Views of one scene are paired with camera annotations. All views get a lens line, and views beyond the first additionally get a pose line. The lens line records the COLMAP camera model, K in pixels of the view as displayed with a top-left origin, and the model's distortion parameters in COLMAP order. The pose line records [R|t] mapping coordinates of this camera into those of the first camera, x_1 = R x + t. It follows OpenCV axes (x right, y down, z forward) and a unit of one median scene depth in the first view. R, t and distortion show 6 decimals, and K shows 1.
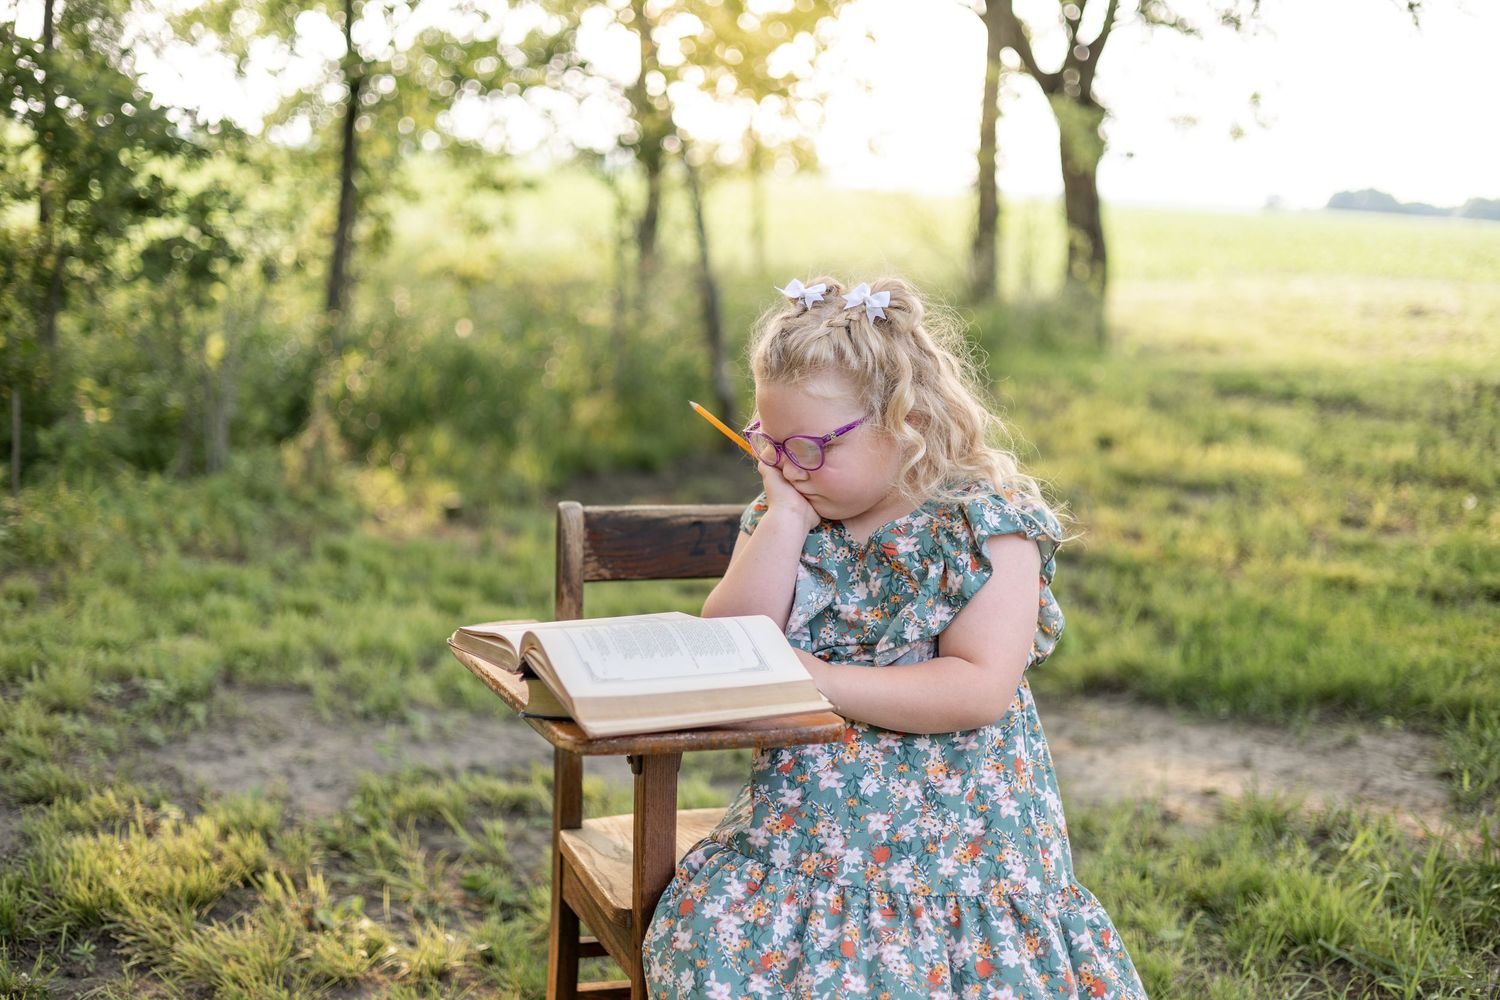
lens RADIAL K [[2316.1, 0, 892.1], [0, 2316.1, 499.1], [0, 0, 1]] dist [-0.004516, -0.092232]
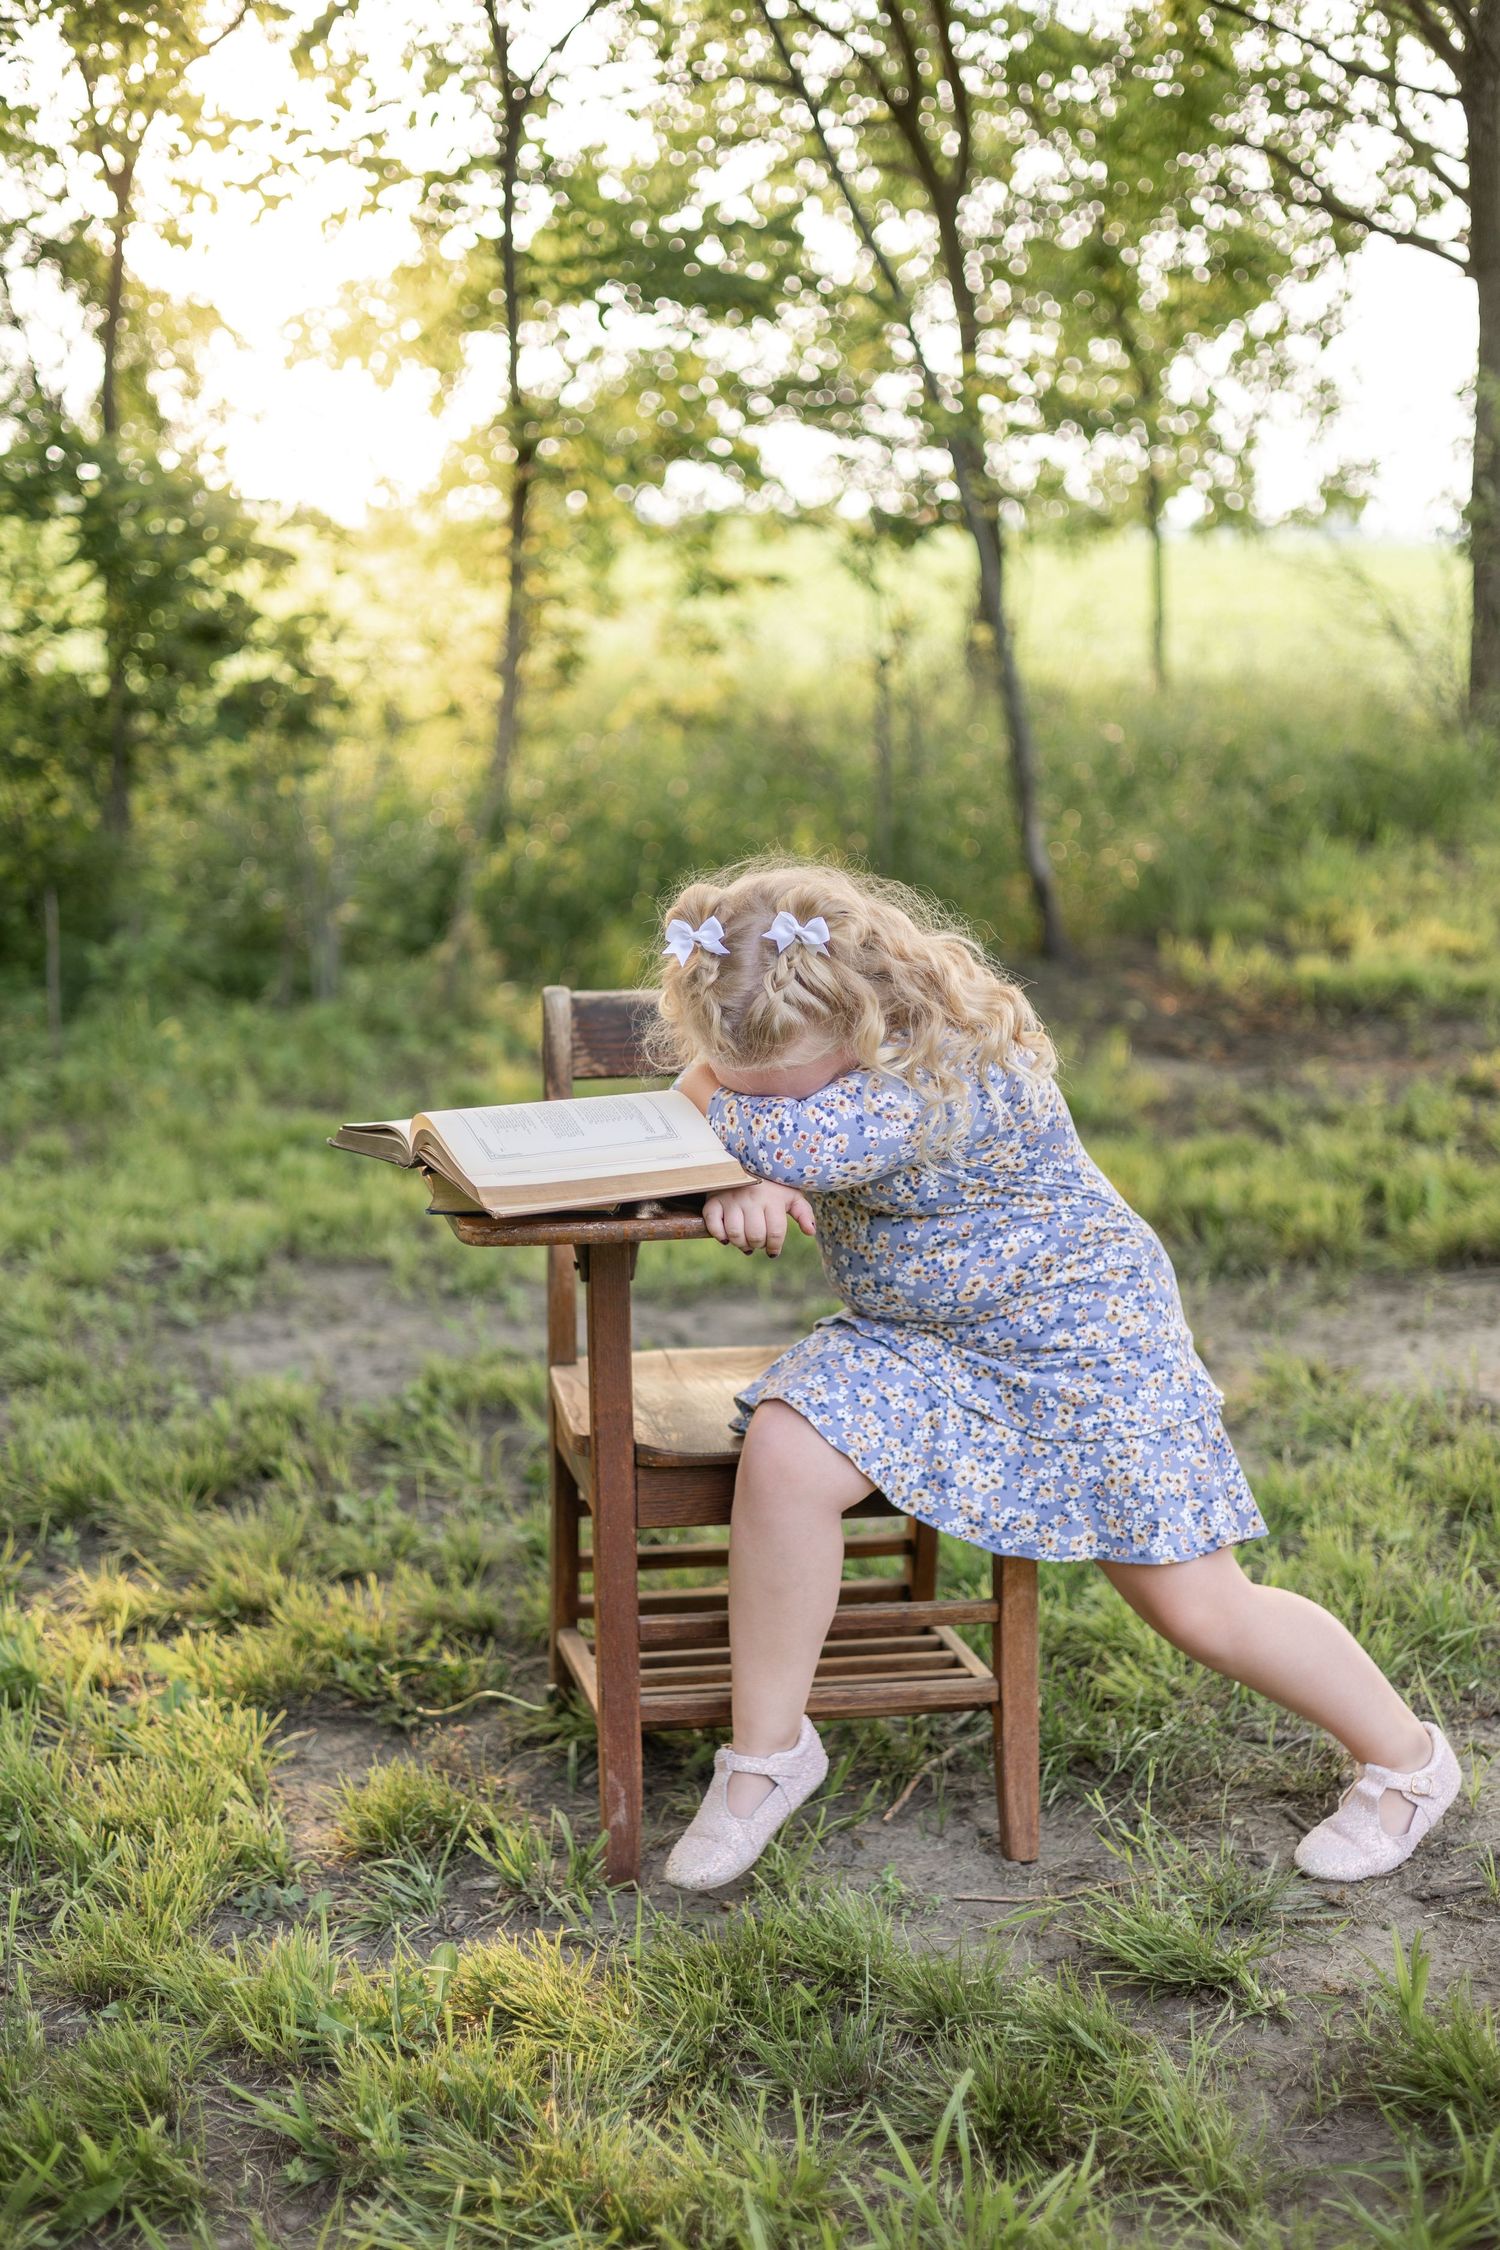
lens RADIAL K [[3474.1, 0, 750.0], [0, 3474.1, 1125.0], [0, 0, 1]] dist [-0.004516, -0.092232]
pose [[0.983692, -0.015835, -0.179164, 0.059895], [0.020386, 0.999514, 0.023591, 0.008676], [0.178703, -0.026859, 0.983536, -0.095204]]
